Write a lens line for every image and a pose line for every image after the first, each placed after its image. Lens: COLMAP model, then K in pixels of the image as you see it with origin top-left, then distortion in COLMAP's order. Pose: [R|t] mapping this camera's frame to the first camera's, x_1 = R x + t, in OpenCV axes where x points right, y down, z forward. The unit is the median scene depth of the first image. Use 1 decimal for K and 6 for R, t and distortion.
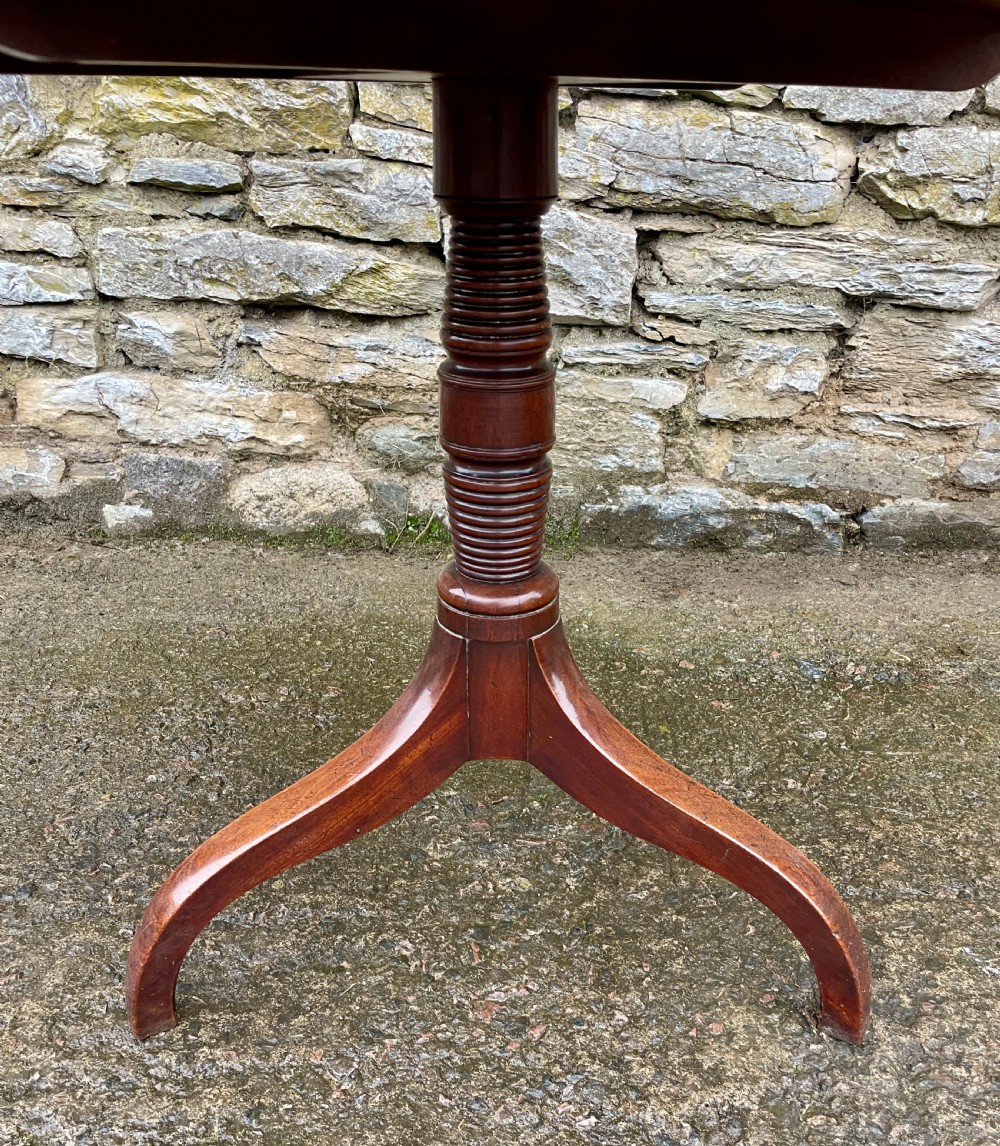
lens RADIAL K [[1013.0, 0, 510.1], [0, 1013.0, 683.4], [0, 0, 1]] dist [0.082327, -0.114245]
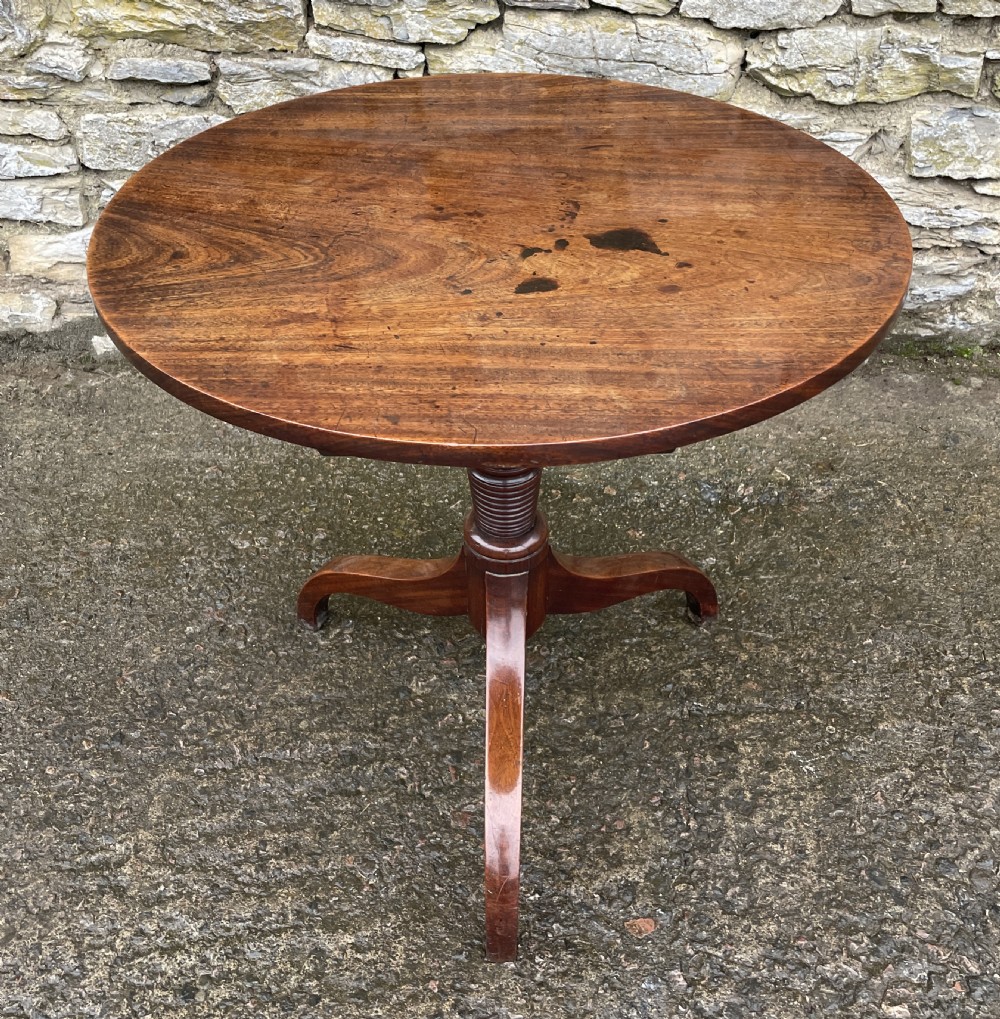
lens RADIAL K [[1142.9, 0, 513.7], [0, 1142.9, 426.0], [0, 0, 1]] dist [0.079692, -0.108461]
pose [[0.998020, -0.040328, 0.048273, -0.005271], [0.033983, 0.991482, 0.125730, -0.298980], [-0.052933, -0.123841, 0.990889, -0.380470]]
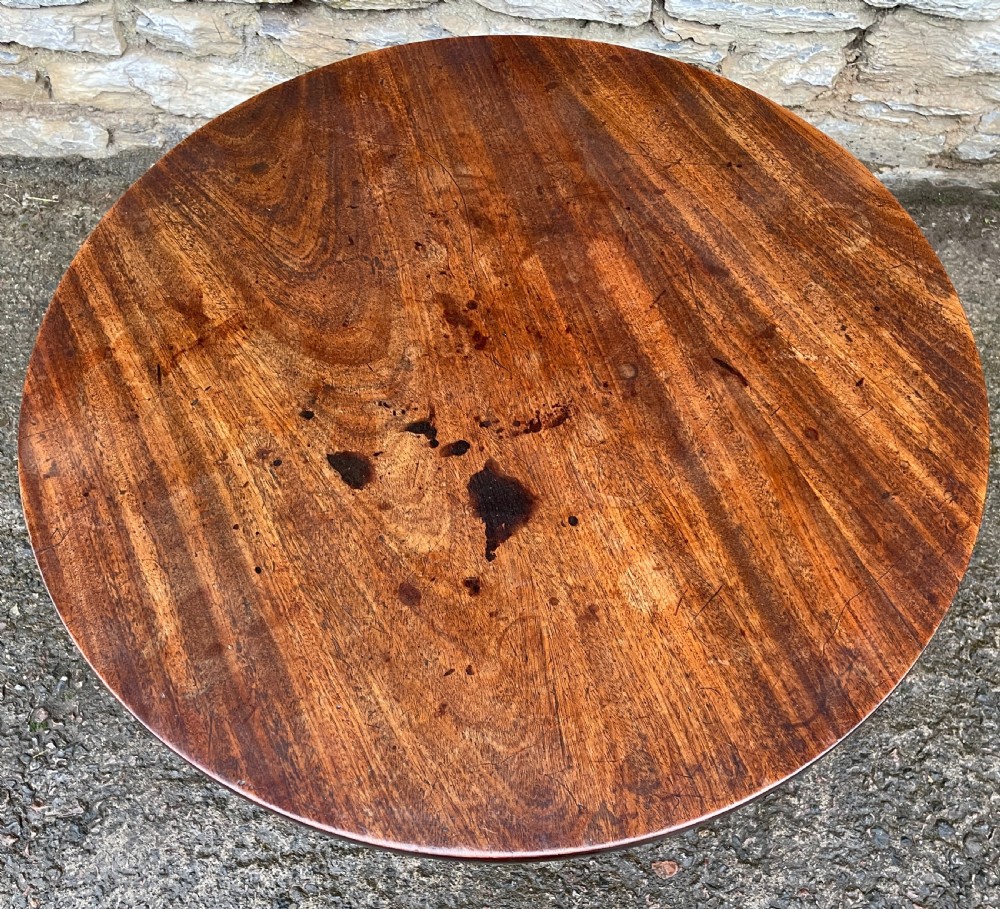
lens RADIAL K [[998.1, 0, 526.3], [0, 998.1, 483.9], [0, 0, 1]] dist [0.075586, -0.104230]
pose [[0.999820, -0.004918, -0.018338, 0.016672], [0.014047, 0.841409, 0.540216, -0.621917], [0.012773, -0.540376, 0.841326, -0.083152]]
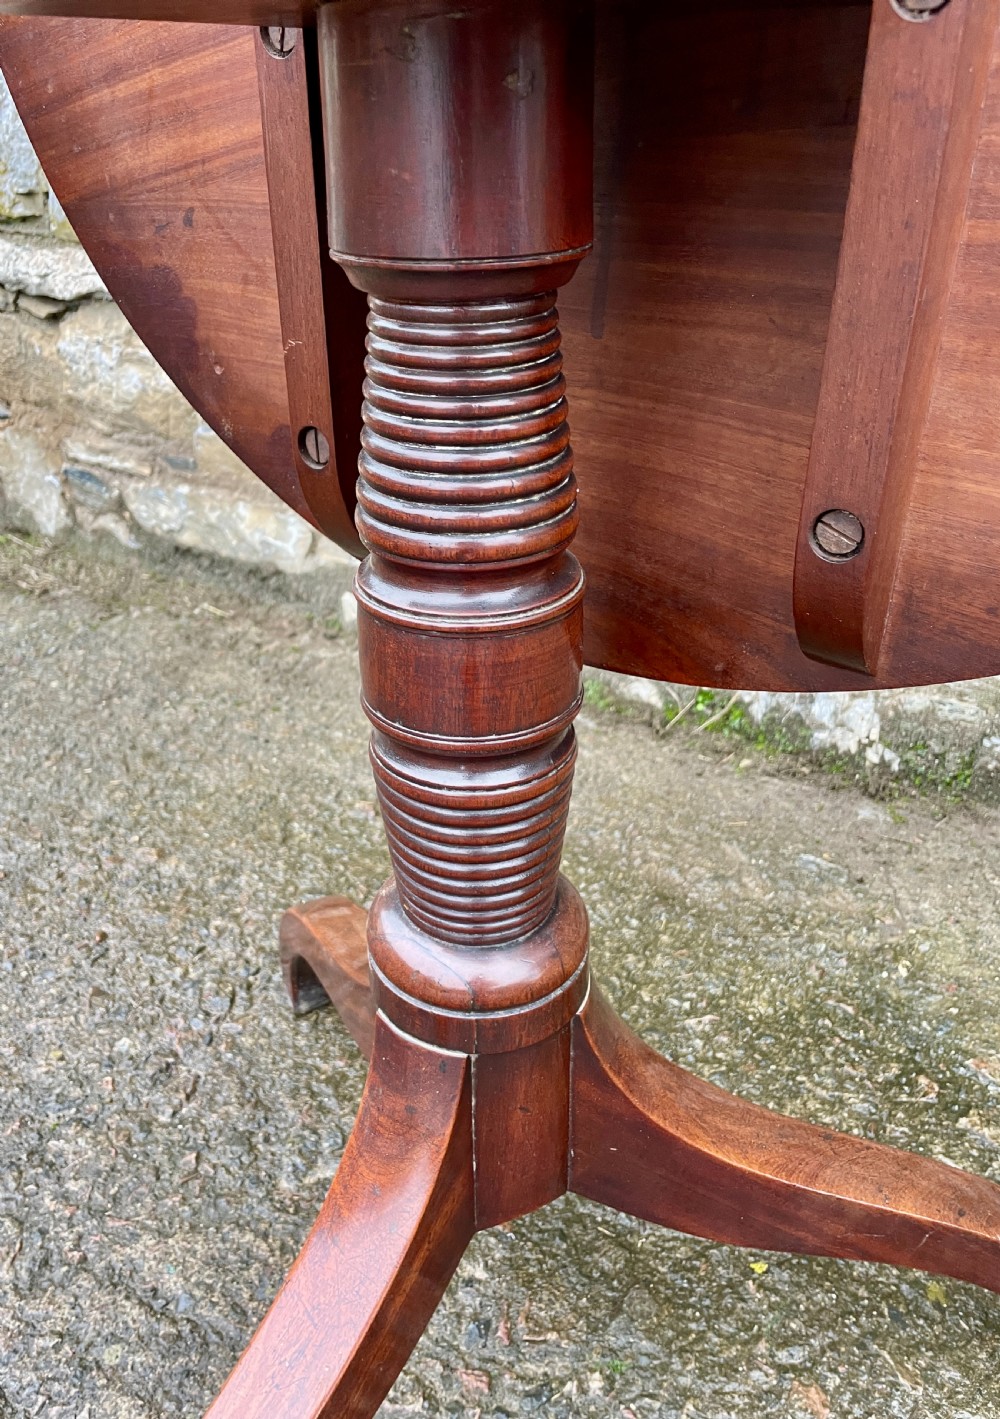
lens RADIAL K [[1089.9, 0, 454.4], [0, 1089.9, 714.5], [0, 0, 1]] dist [0.071229, -0.110774]
pose [[0.858742, 0.233251, -0.456241, 0.125655], [-0.232818, 0.970783, 0.058095, -0.205593], [0.456462, 0.056333, 0.887958, 0.383238]]
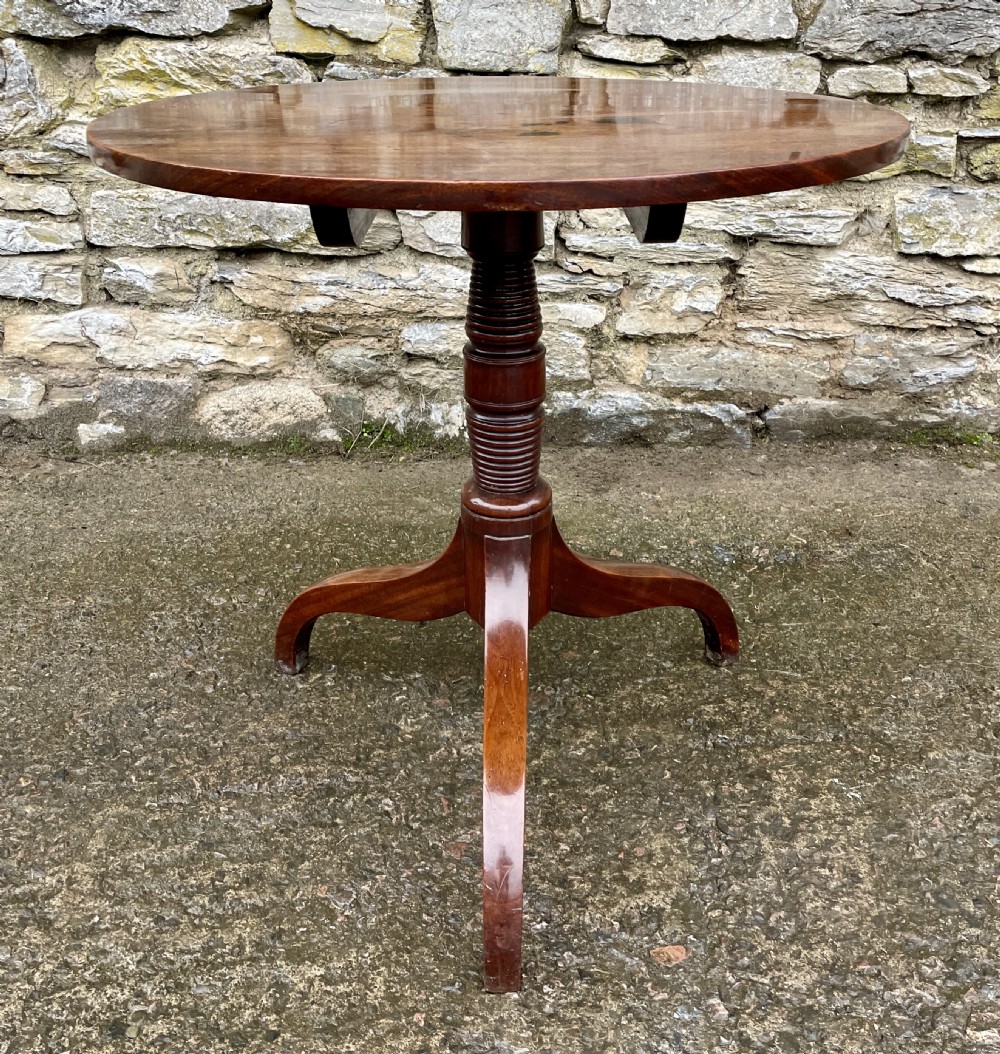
lens RADIAL K [[1156.2, 0, 525.6], [0, 1156.2, 361.3], [0, 0, 1]] dist [0.081515, -0.111906]
pose [[0.997046, -0.027187, 0.071836, -0.017516], [0.039361, 0.983975, -0.173909, -0.008666], [-0.065956, 0.176223, 0.982138, -0.345027]]
